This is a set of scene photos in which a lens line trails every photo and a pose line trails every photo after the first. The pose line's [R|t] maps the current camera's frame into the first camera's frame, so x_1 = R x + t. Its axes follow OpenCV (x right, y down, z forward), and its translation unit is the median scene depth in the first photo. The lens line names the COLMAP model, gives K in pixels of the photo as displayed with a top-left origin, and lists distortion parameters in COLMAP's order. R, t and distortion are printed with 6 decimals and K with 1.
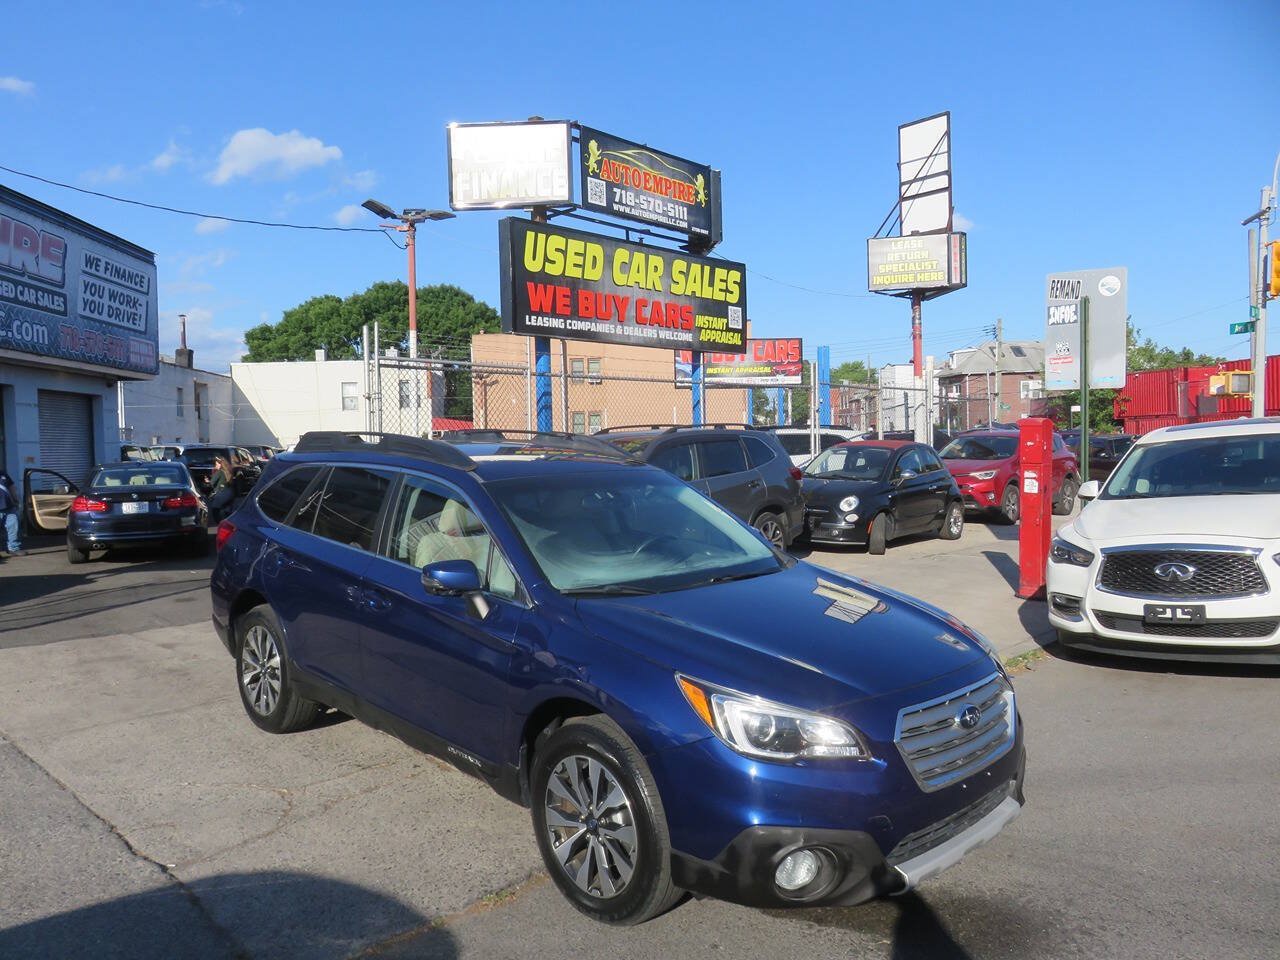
lens RADIAL K [[975.4, 0, 640.0], [0, 975.4, 480.0], [0, 0, 1]] dist [0.005363, 0.001279]
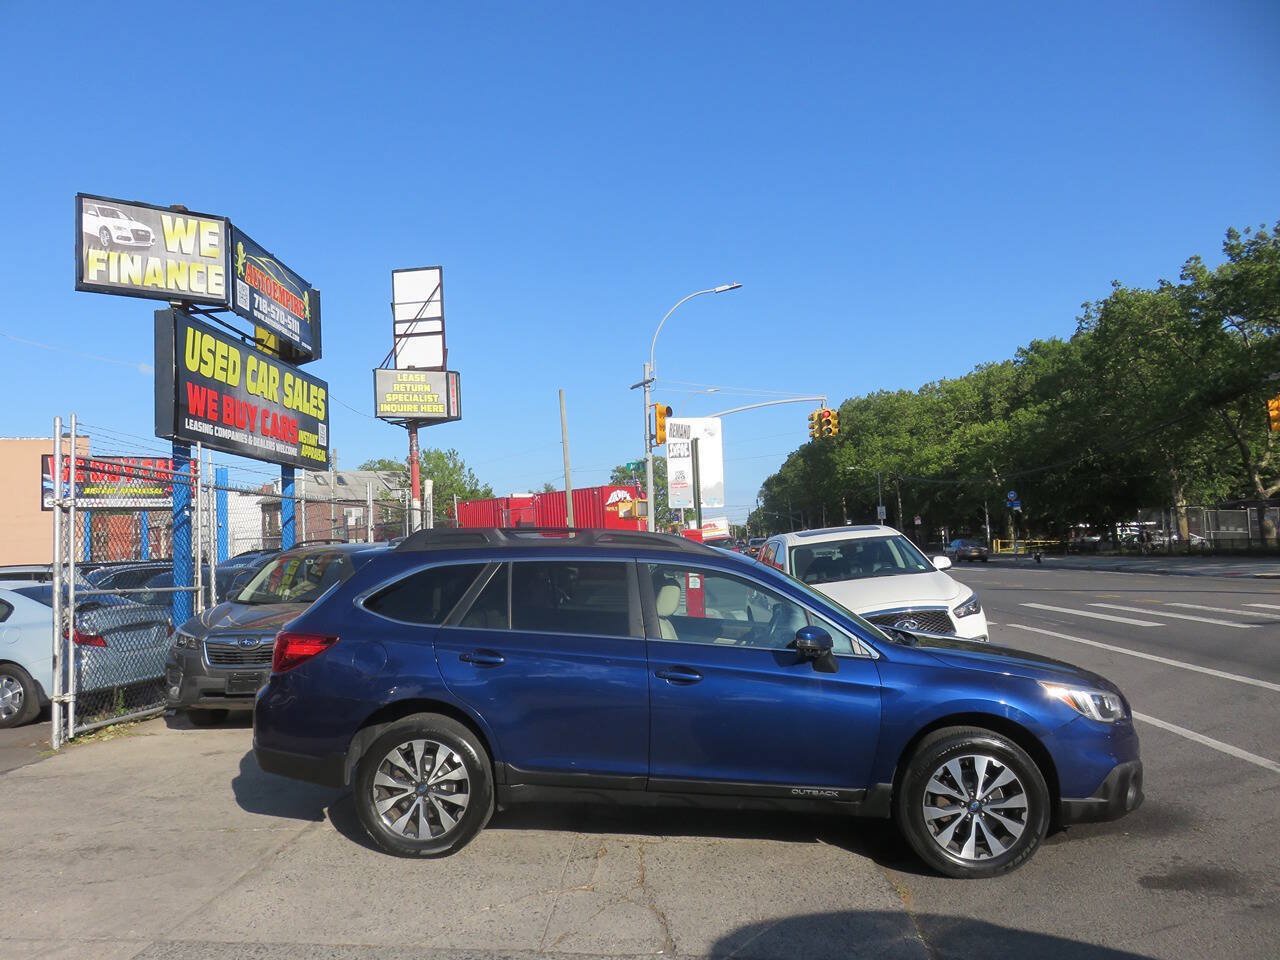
lens RADIAL K [[985.5, 0, 604.9], [0, 985.5, 477.7], [0, 0, 1]] dist [-0.001836, 0.032393]
pose [[0.751670, 0.033479, 0.658689, -0.366334], [0.055655, 0.991929, -0.113928, 0.008110], [-0.657186, 0.122296, 0.743740, 0.071588]]
